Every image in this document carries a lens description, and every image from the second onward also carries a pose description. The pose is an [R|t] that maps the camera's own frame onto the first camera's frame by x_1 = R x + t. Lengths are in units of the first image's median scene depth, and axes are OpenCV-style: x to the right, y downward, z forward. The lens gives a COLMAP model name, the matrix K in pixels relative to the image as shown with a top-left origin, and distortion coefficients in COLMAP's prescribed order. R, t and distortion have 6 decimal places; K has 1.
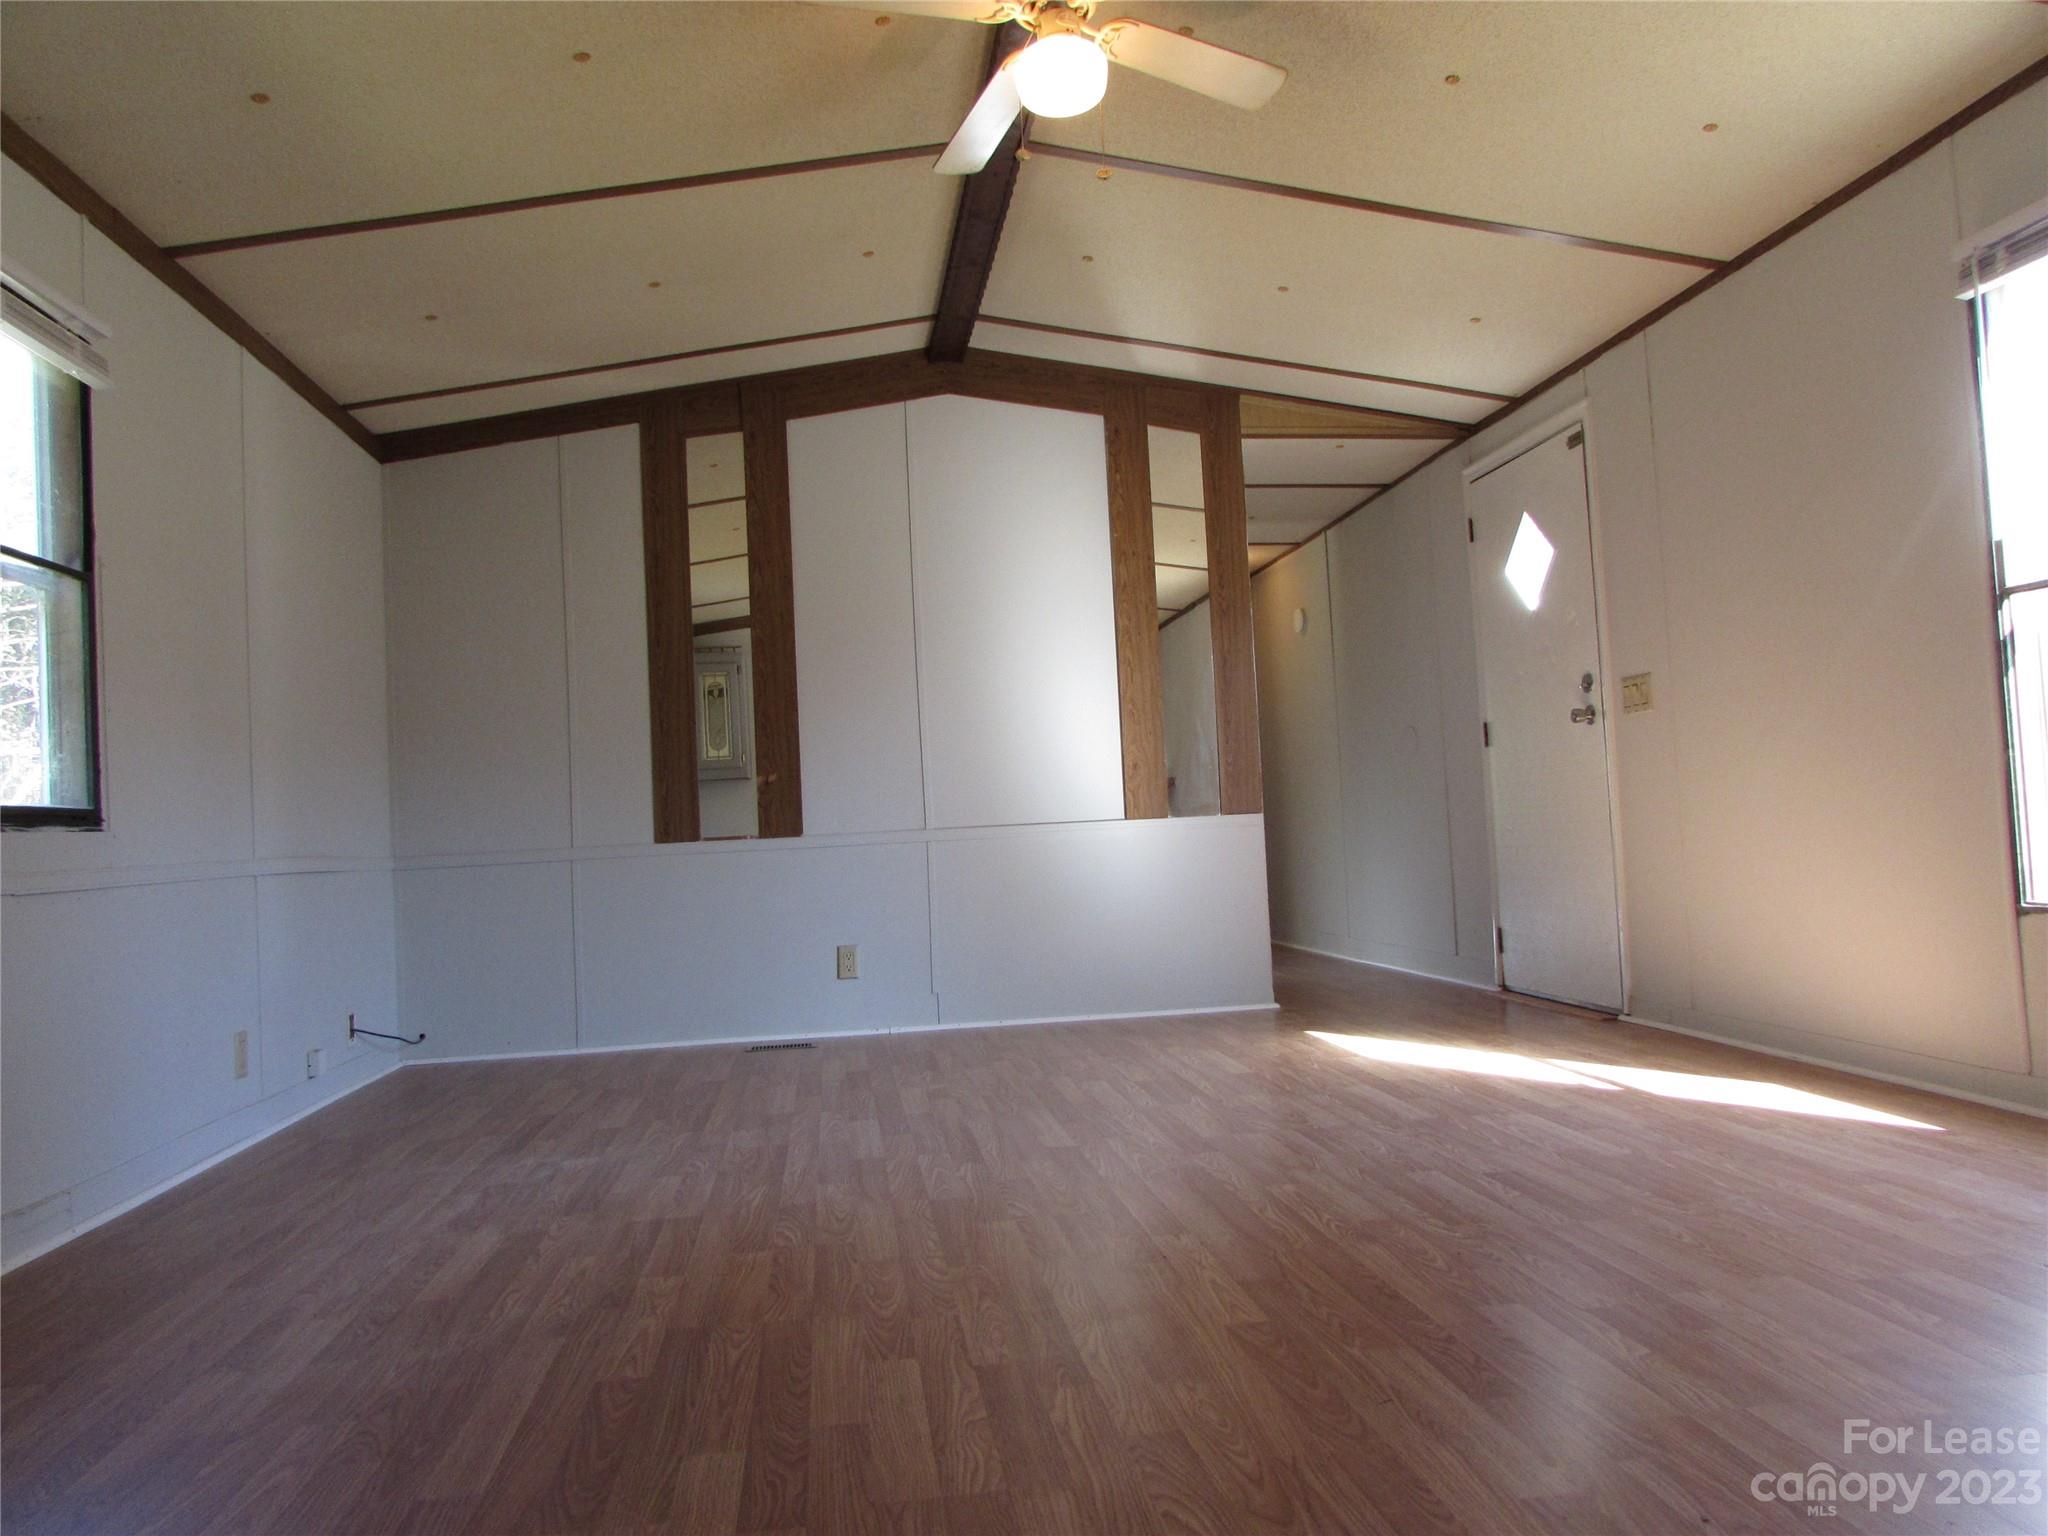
lens RADIAL K [[1436.3, 0, 1030.6], [0, 1436.3, 779.4], [0, 0, 1]] dist [-0.027123, 0.007546]
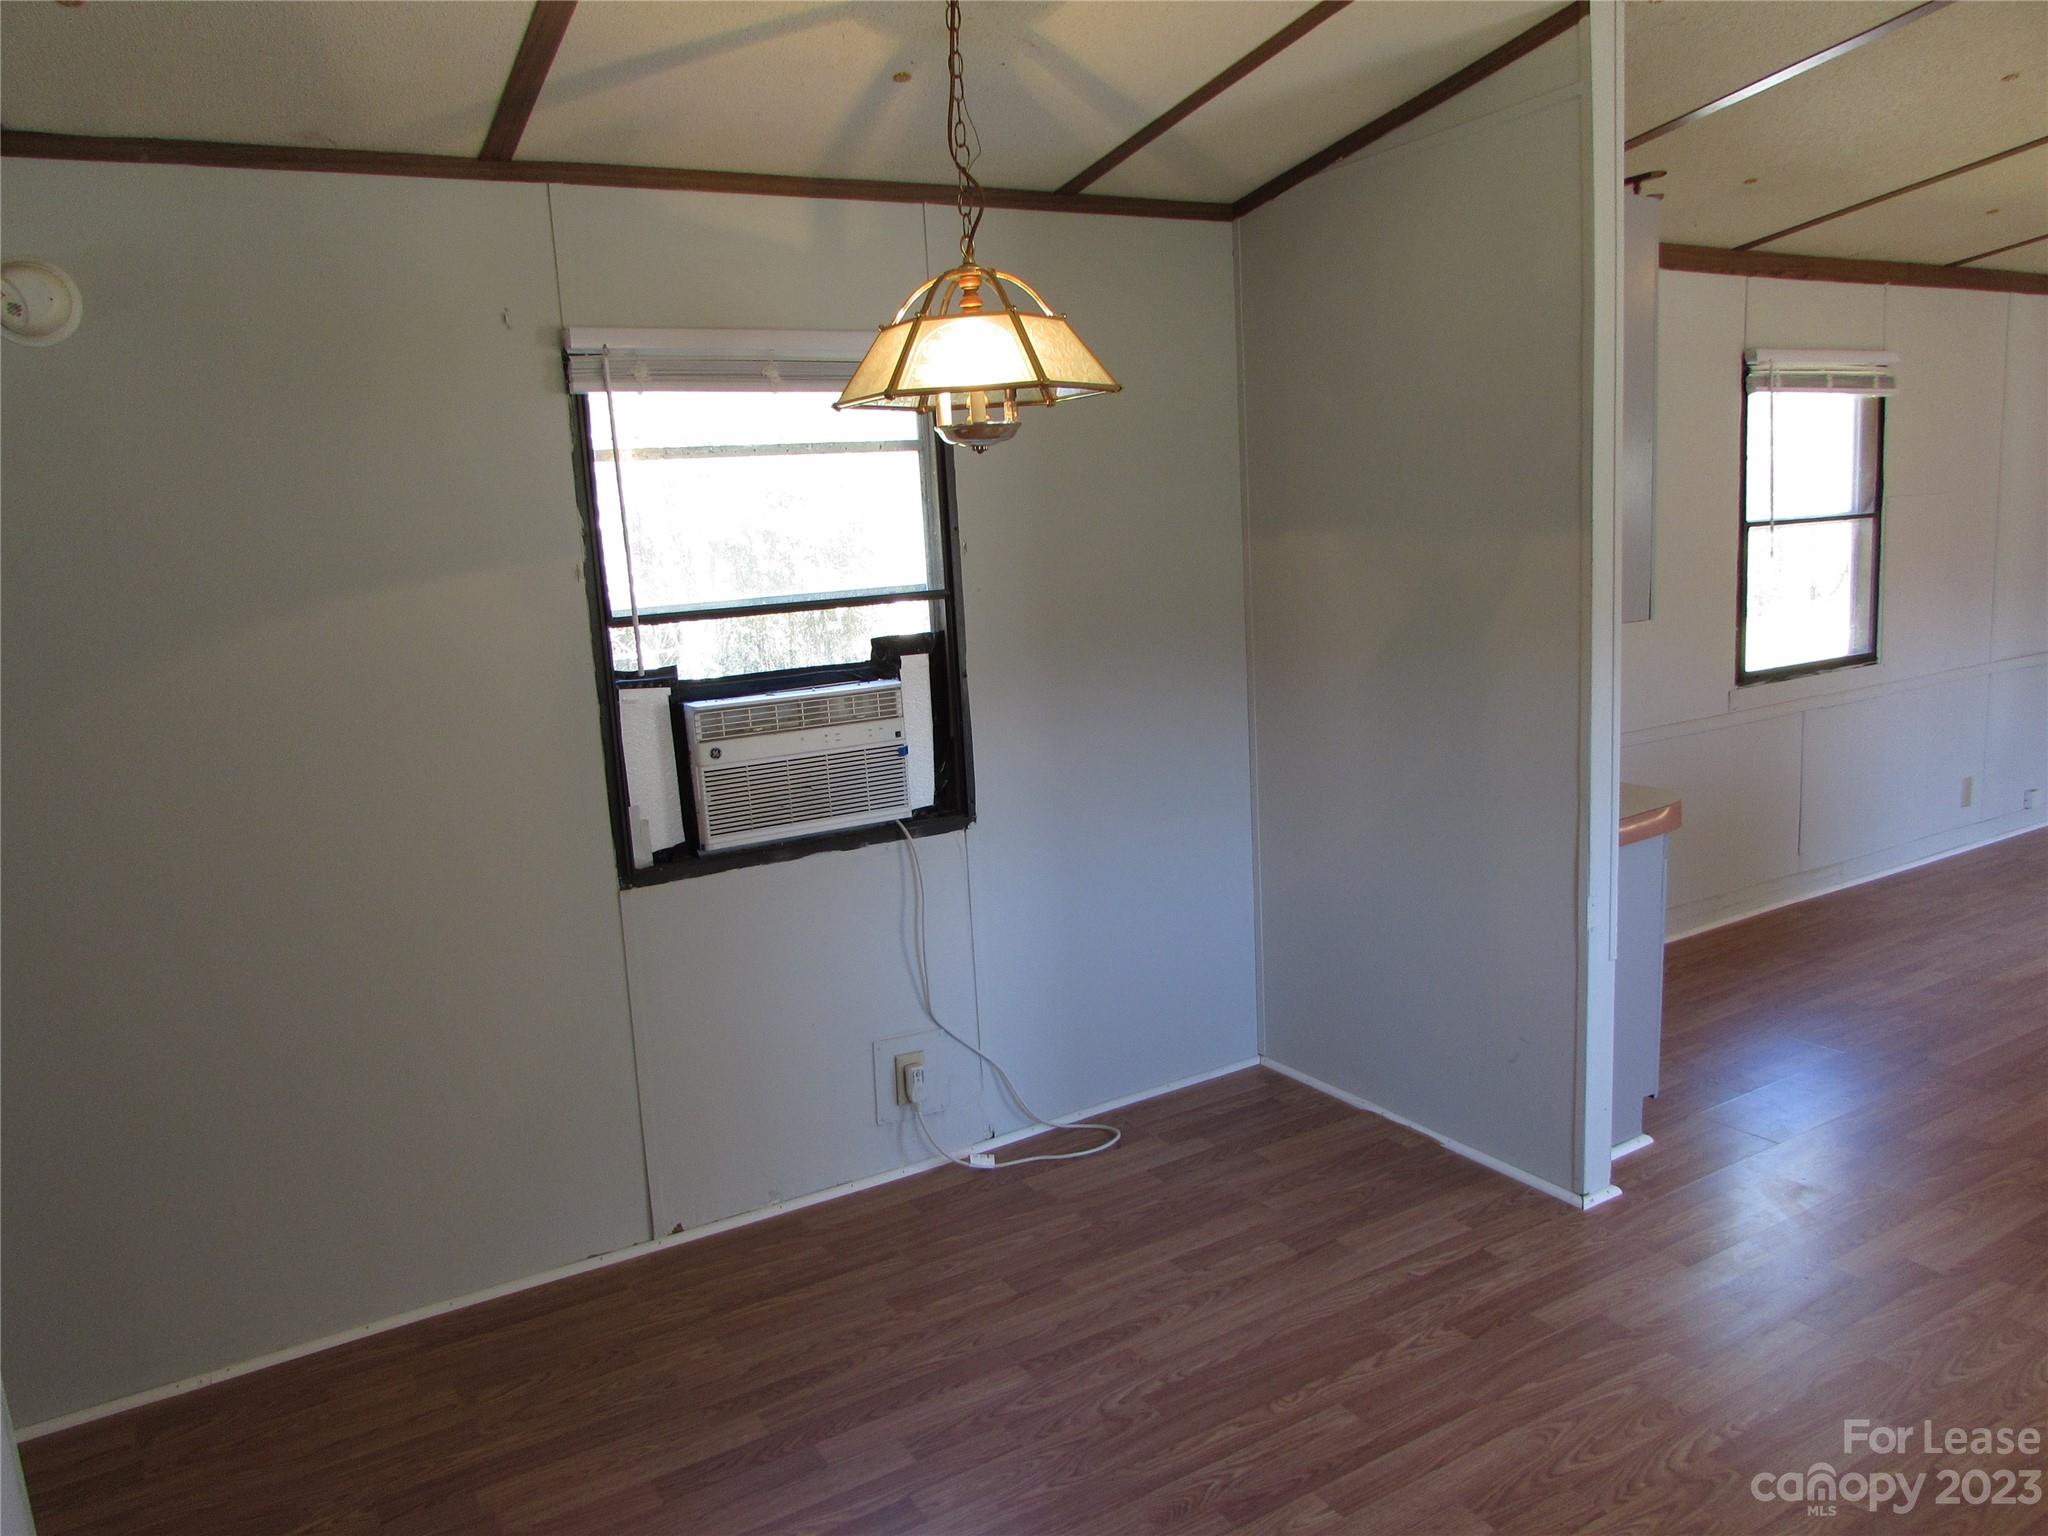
lens RADIAL K [[1436.3, 0, 1033.8], [0, 1436.3, 765.7], [0, 0, 1]] dist [-0.027123, 0.007546]
pose [[0.389717, 0.178614, -0.903448, 0.610850], [0.074917, 0.971612, 0.224407, -0.357143], [0.917883, -0.155139, 0.365272, -0.678552]]
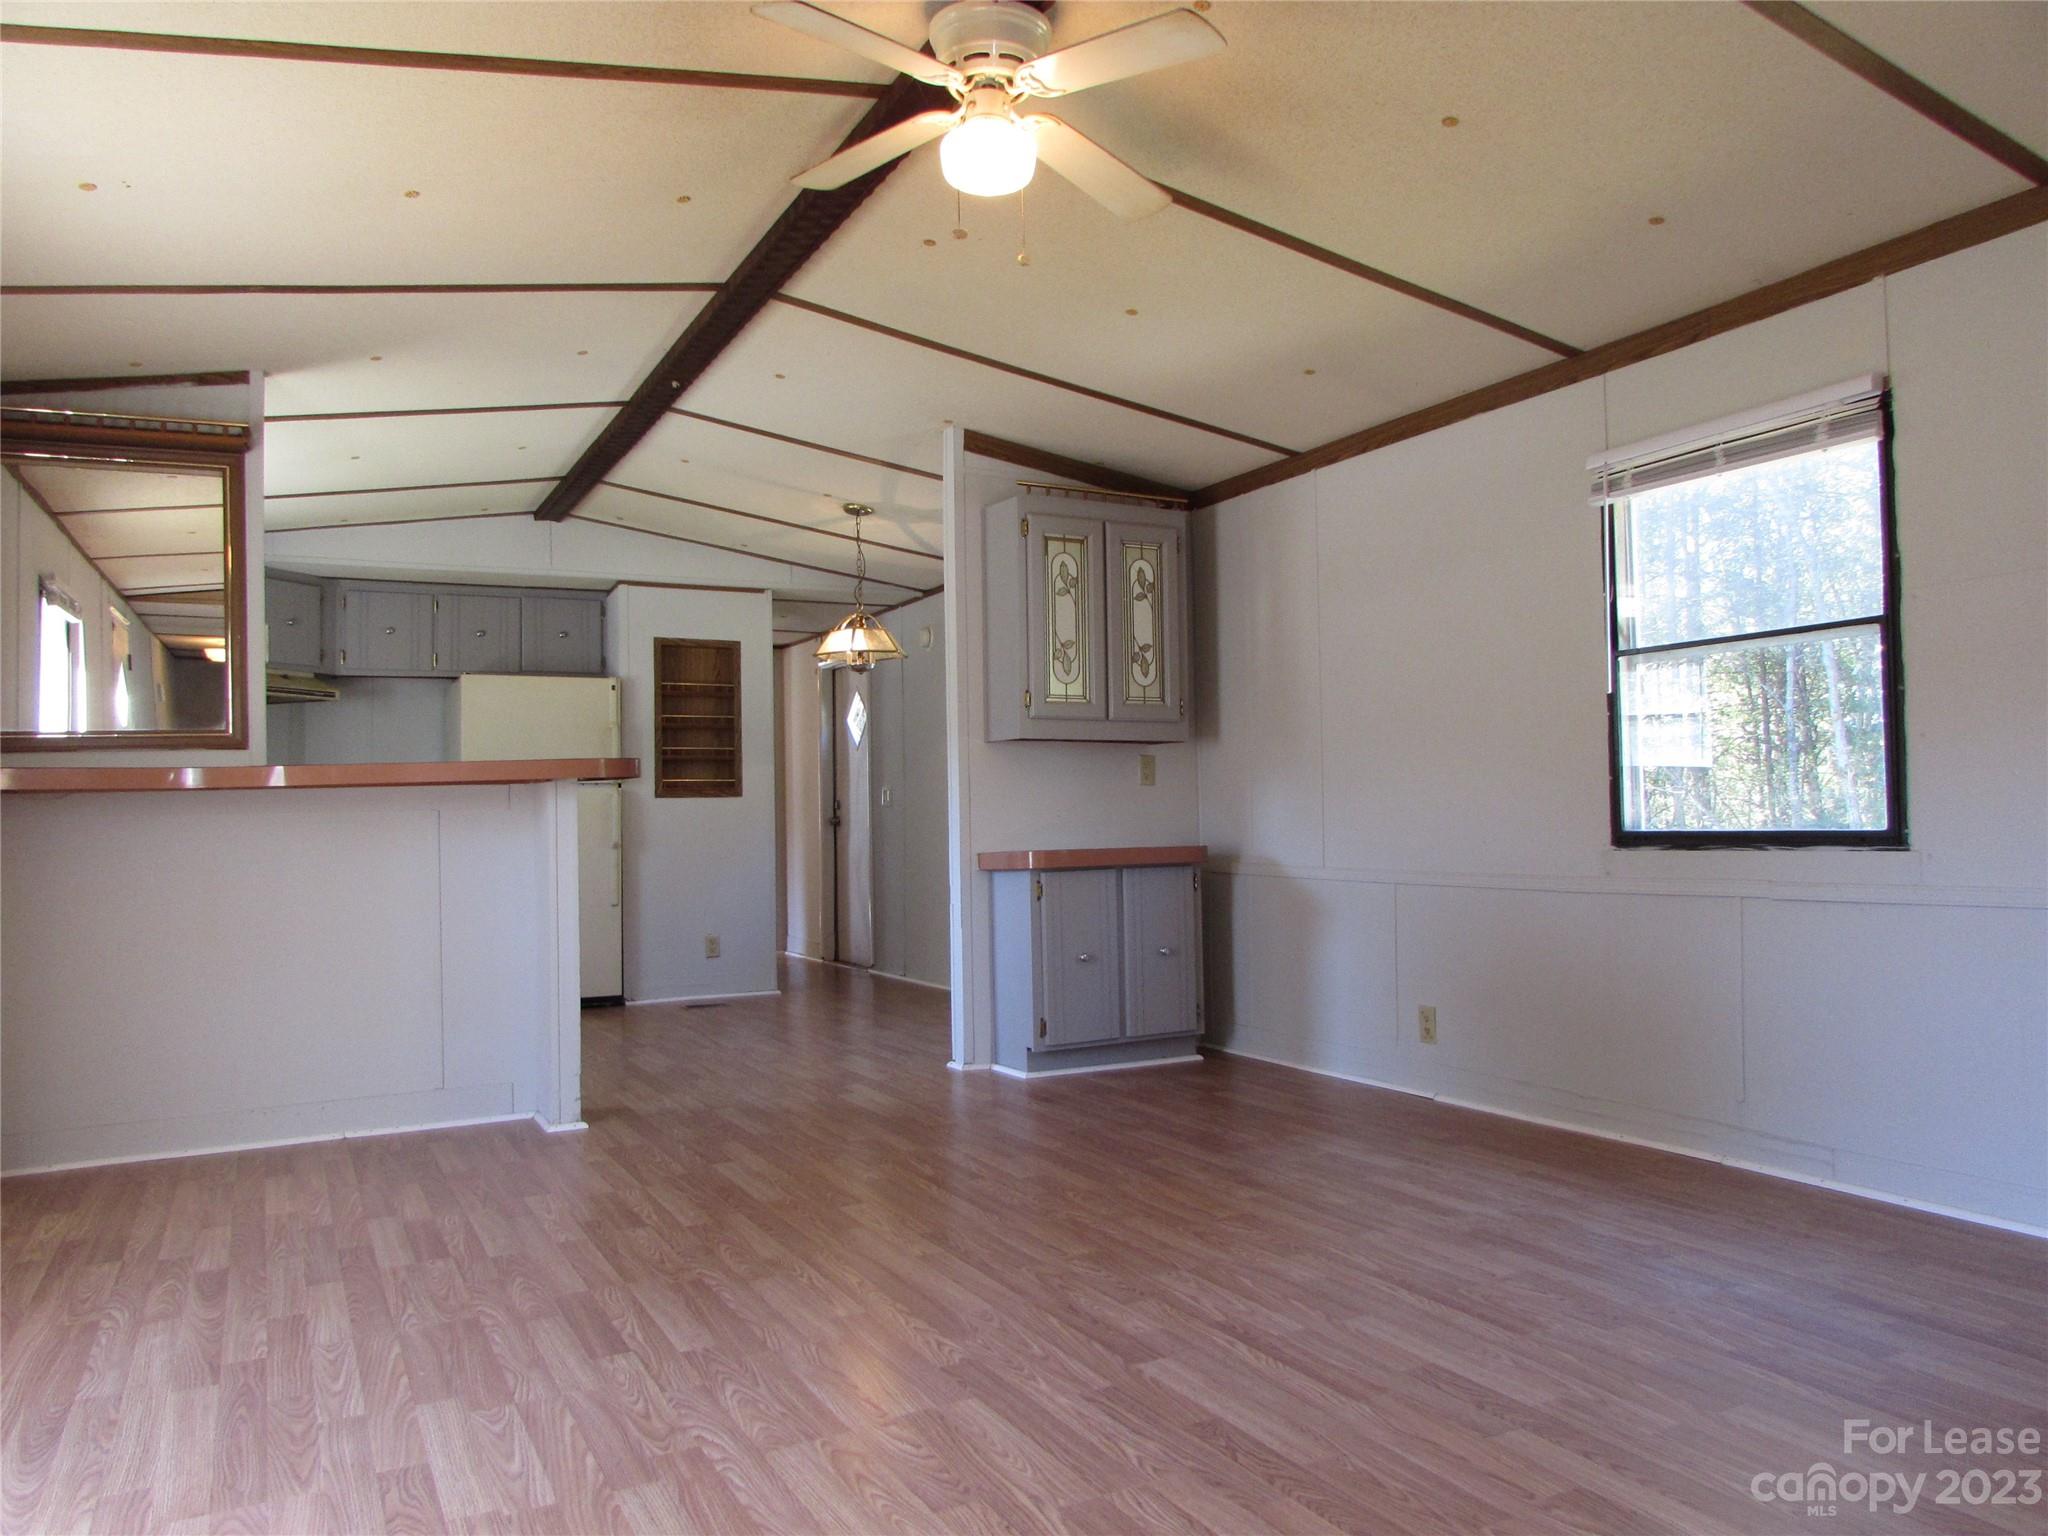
lens RADIAL K [[1436.3, 0, 1022.1], [0, 1436.3, 773.3], [0, 0, 1]] dist [-0.027123, 0.007546]
pose [[-0.937514, 0.052679, -0.343938, 0.398322], [0.076031, 0.995601, -0.054756, -0.017612], [0.339540, -0.077485, -0.937395, 2.075338]]
